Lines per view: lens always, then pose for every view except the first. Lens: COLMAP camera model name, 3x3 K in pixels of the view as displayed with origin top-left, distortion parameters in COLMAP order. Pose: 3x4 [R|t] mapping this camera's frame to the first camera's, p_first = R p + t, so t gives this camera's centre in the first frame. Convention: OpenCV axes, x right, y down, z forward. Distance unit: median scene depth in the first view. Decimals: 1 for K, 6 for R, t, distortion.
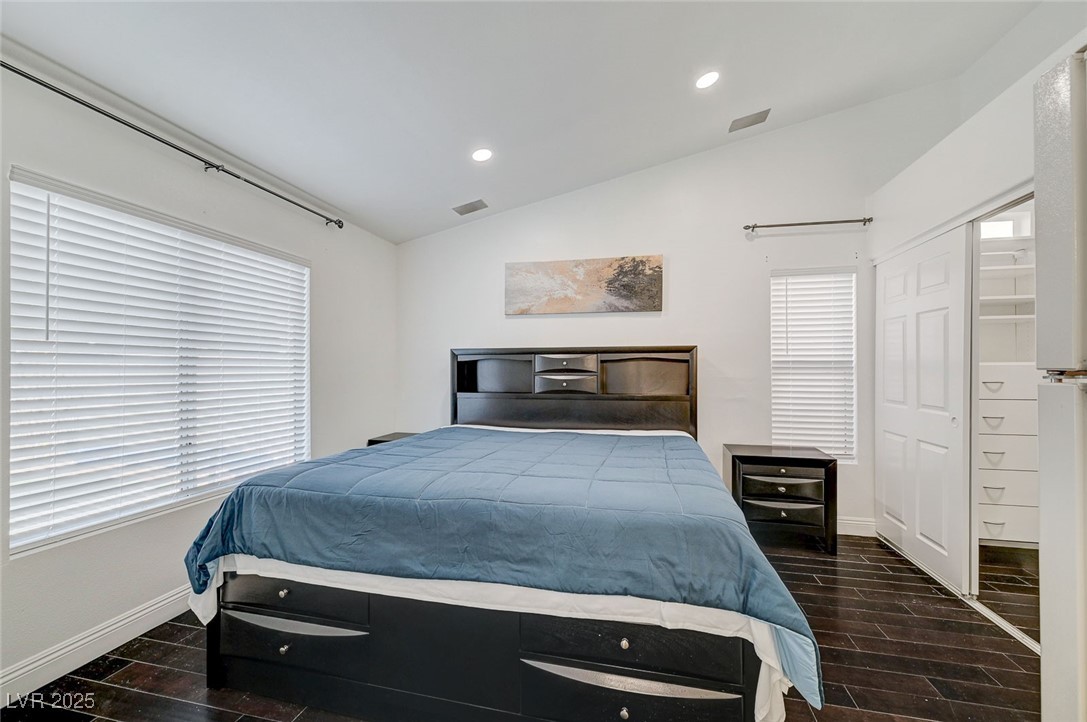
lens RADIAL K [[433.6, 0, 542.0], [0, 433.6, 367.1], [0, 0, 1]] dist [0.003967, -0.000313]
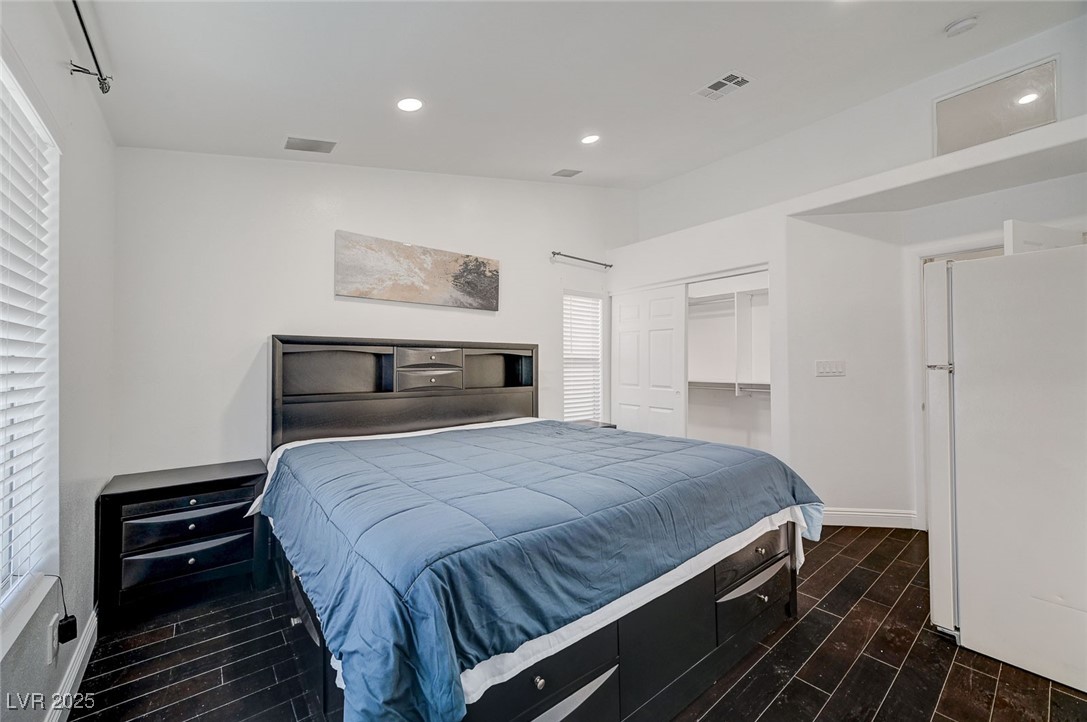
lens RADIAL K [[433.6, 0, 519.8], [0, 433.6, 359.3], [0, 0, 1]] dist [0.003967, -0.000313]
pose [[0.611172, 0.007892, 0.791459, -0.555813], [-0.006062, 0.999968, -0.005290, -0.001633], [-0.791475, -0.001564, 0.611200, 0.277982]]
